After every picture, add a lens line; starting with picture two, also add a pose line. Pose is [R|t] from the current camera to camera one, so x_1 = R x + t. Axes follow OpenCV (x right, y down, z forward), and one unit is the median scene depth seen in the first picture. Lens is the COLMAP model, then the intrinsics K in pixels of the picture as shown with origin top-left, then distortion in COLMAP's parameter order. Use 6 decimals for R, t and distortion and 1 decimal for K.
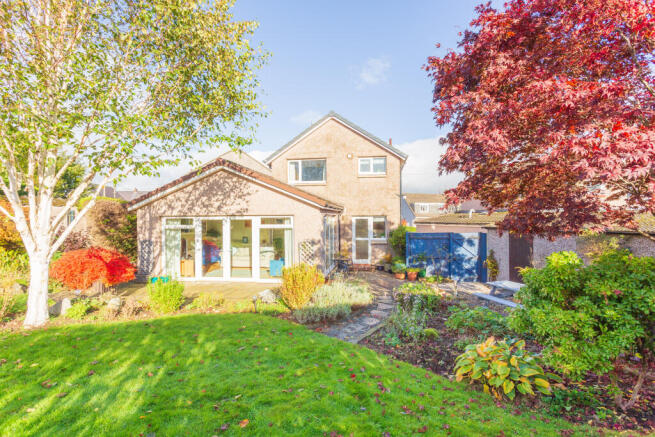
lens RADIAL K [[318.5, 0, 325.2], [0, 318.5, 219.4], [0, 0, 1]] dist [0.003059, 0.000419]
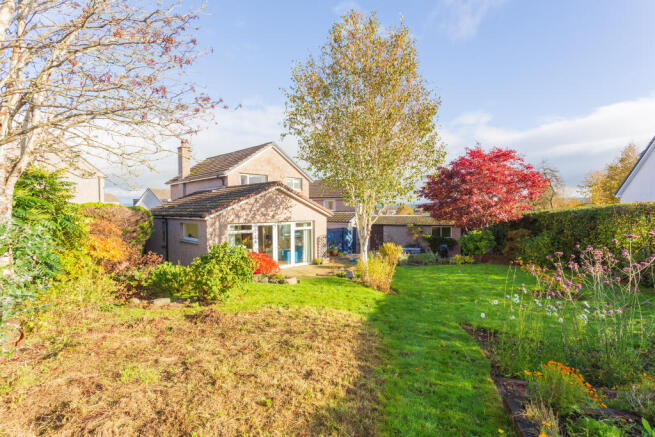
lens RADIAL K [[318.5, 0, 328.4], [0, 318.5, 217.1], [0, 0, 1]] dist [0.003059, 0.000419]
pose [[0.591010, -0.012902, 0.806561, -1.257939], [0.004674, 0.999910, 0.012570, -0.048202], [-0.806651, -0.003659, 0.591017, 0.011873]]
